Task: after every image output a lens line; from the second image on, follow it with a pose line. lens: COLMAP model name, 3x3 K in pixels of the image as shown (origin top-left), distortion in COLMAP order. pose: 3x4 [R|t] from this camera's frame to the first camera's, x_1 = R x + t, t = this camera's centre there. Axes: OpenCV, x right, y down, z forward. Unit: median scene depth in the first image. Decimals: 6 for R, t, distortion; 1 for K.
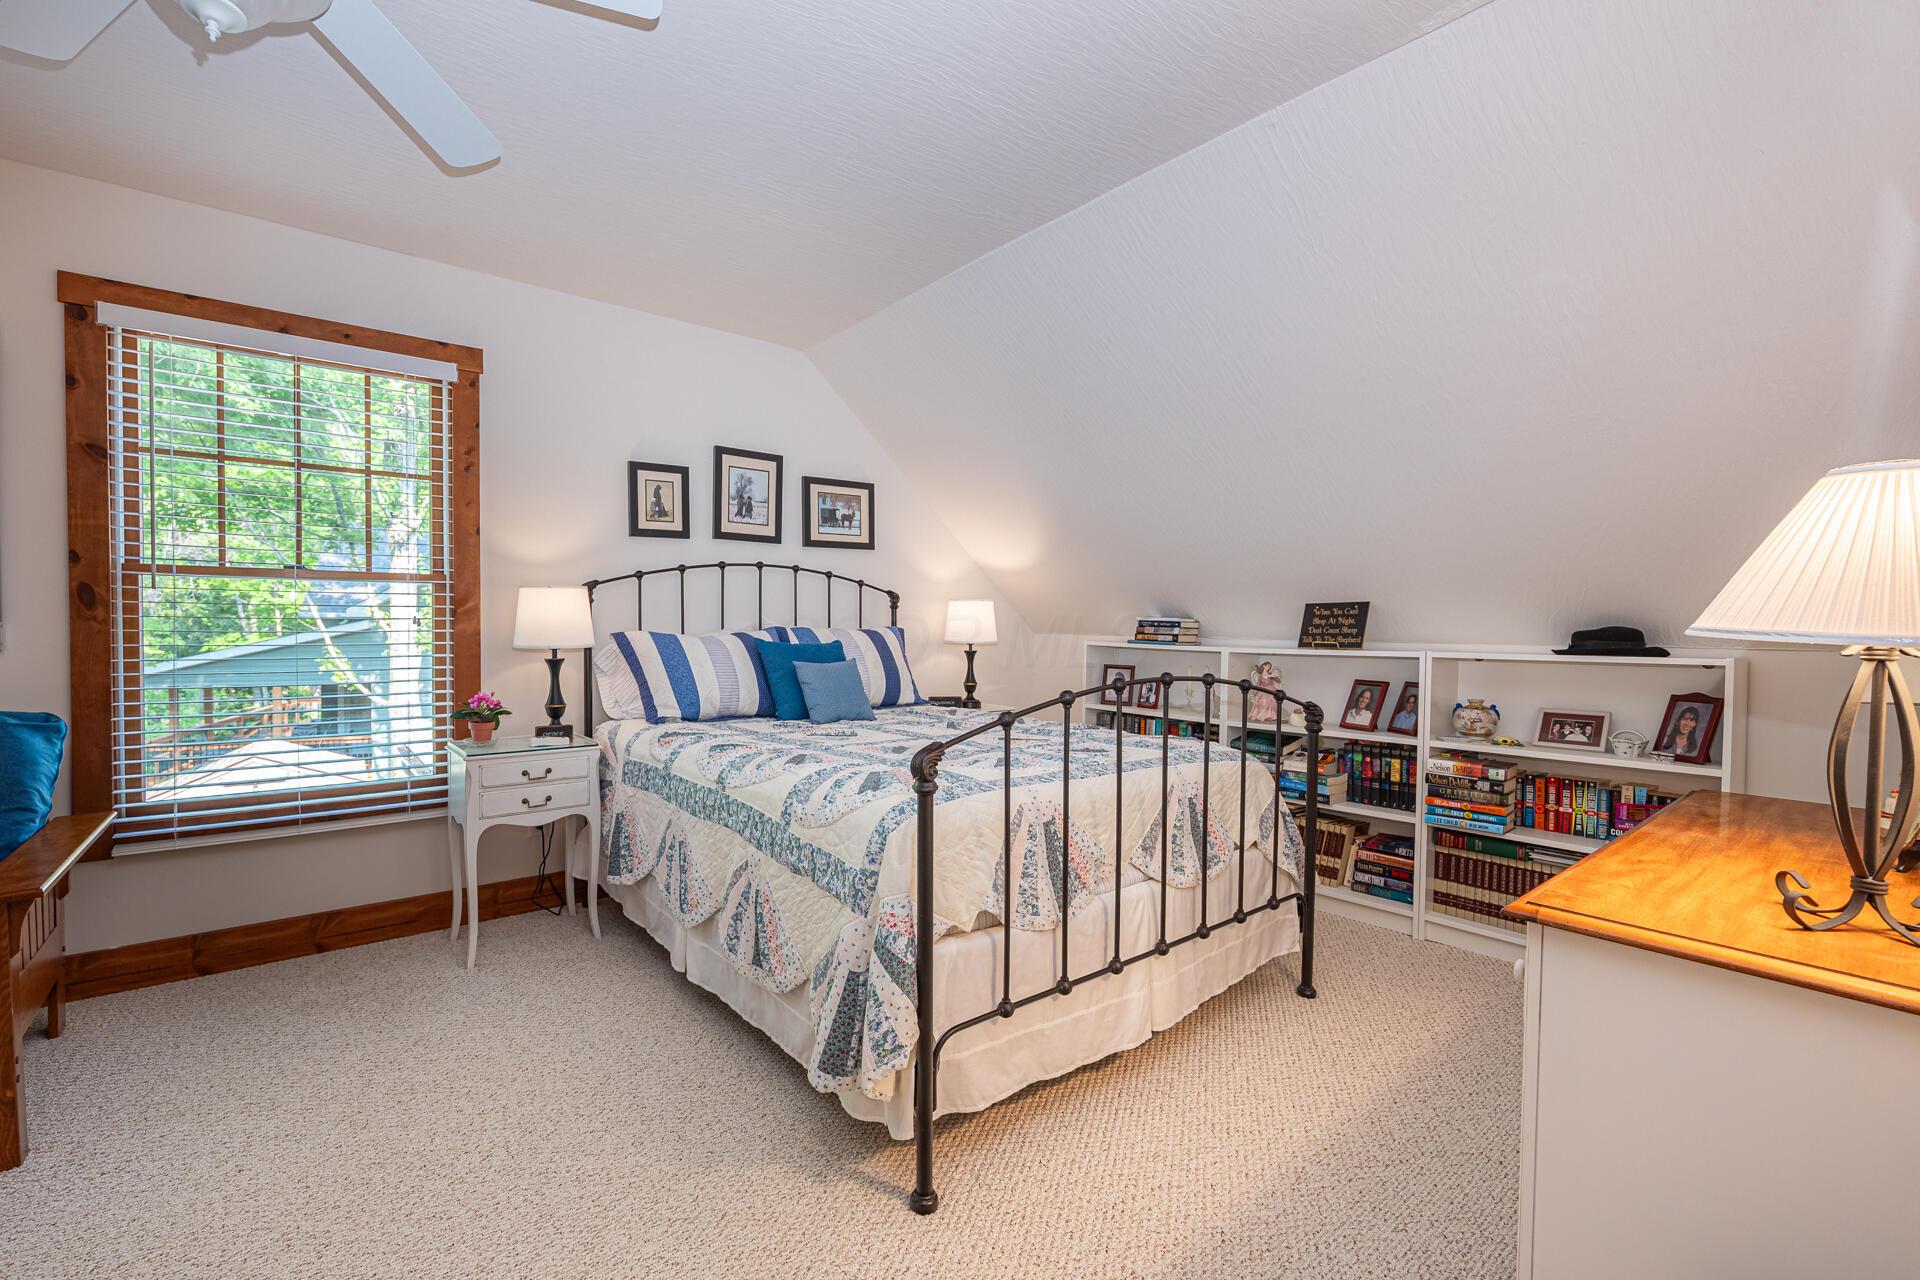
lens RADIAL K [[778.0, 0, 948.0], [0, 778.0, 642.7], [0, 0, 1]] dist [-0.002014, -0.000224]
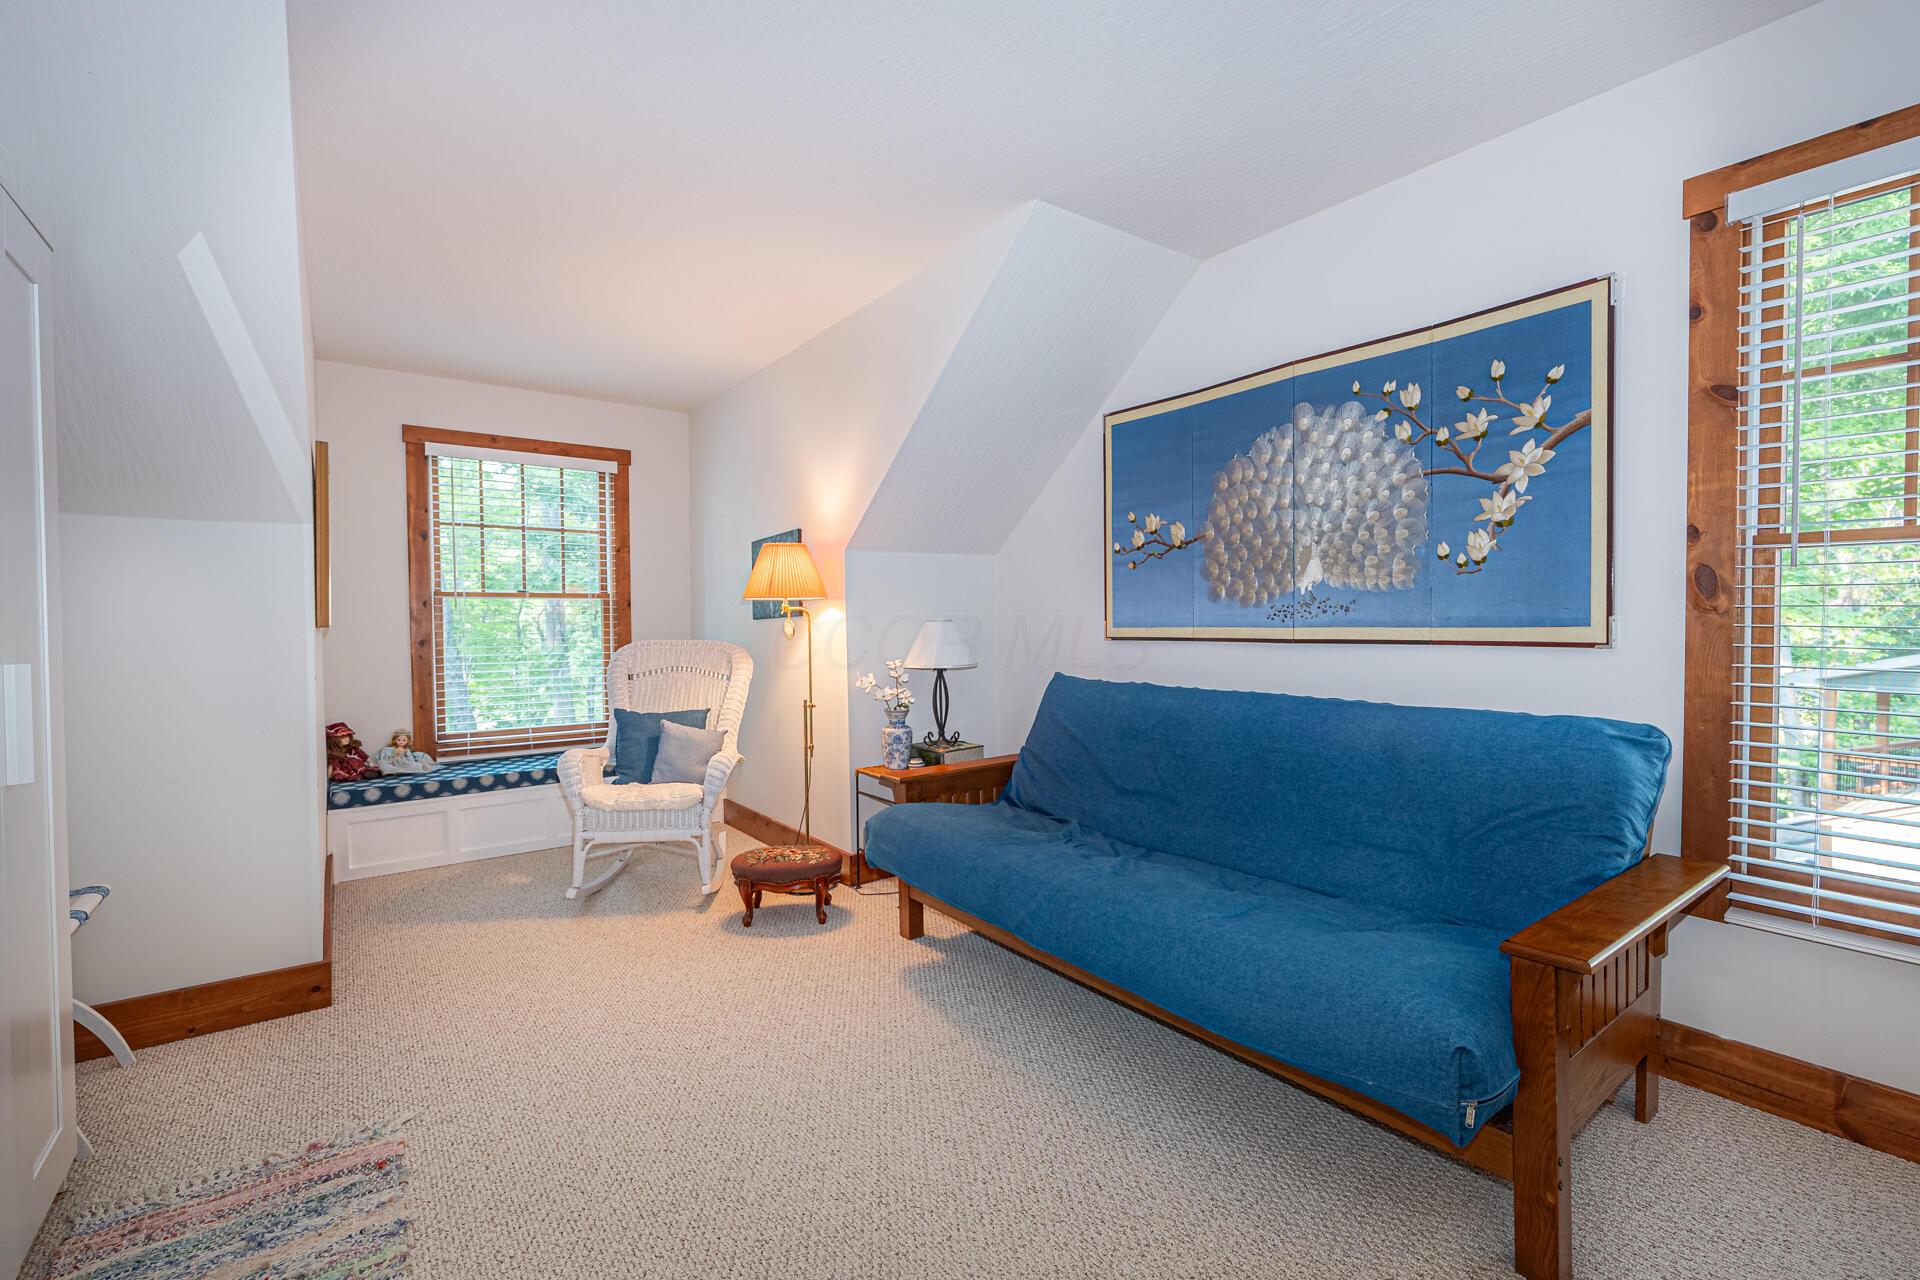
lens RADIAL K [[778.0, 0, 952.3], [0, 778.0, 639.0], [0, 0, 1]] dist [-0.002014, -0.000224]
pose [[-0.098636, 0.017969, -0.994961, -0.248694], [-0.016148, 0.999676, 0.019655, -0.004977], [0.994993, 0.018005, -0.098313, 0.314656]]
